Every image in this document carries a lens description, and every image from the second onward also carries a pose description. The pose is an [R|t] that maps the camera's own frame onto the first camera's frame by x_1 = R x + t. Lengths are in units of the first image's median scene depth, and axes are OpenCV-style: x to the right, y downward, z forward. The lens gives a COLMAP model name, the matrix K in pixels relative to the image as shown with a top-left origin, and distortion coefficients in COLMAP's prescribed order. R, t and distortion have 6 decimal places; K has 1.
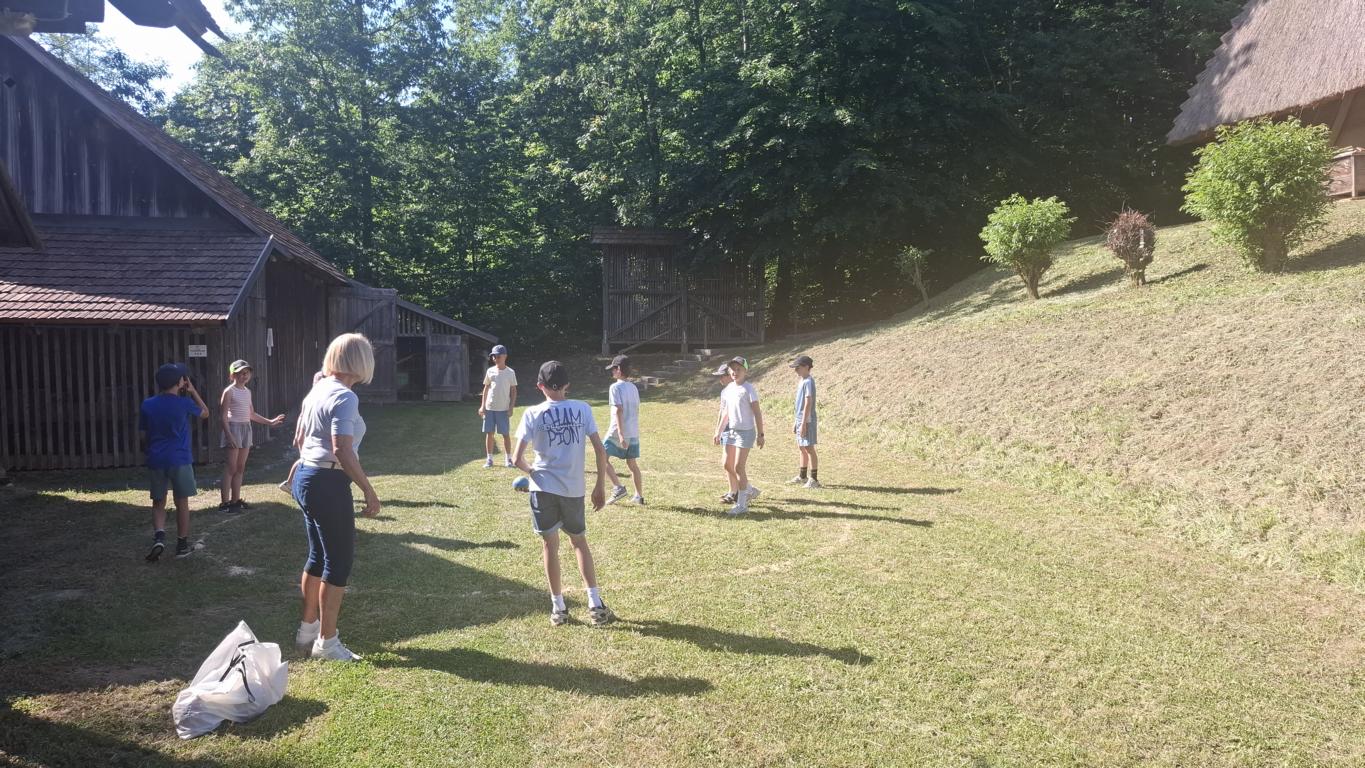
lens RADIAL K [[939.8, 0, 691.1], [0, 939.8, 384.5], [0, 0, 1]] dist [0.098665, -0.125150]
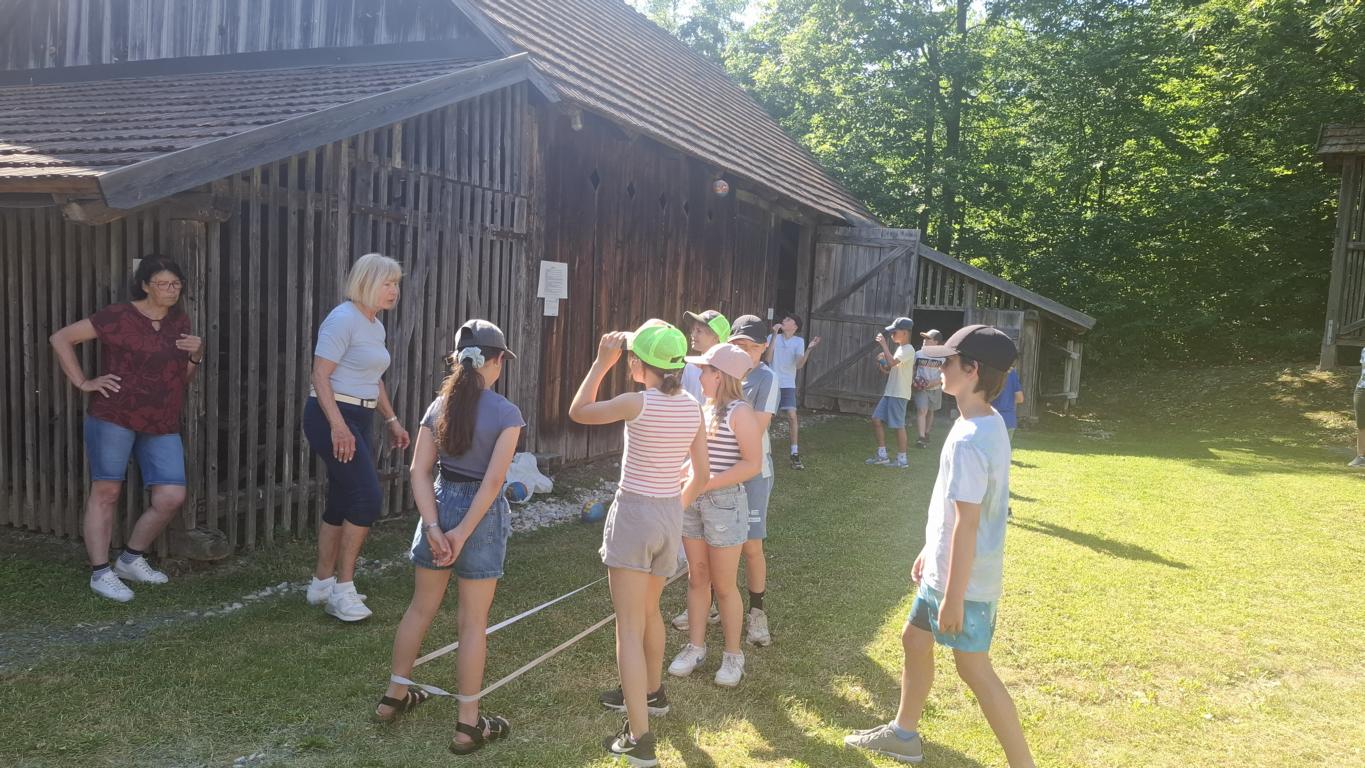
lens RADIAL K [[955.1, 0, 670.1], [0, 955.1, 391.5], [0, 0, 1]] dist [0.090776, -0.111094]
pose [[0.780018, 0.095098, -0.618489, -0.050001], [-0.086370, 0.995286, 0.044106, -0.012105], [0.619768, 0.019016, 0.784555, 0.430301]]
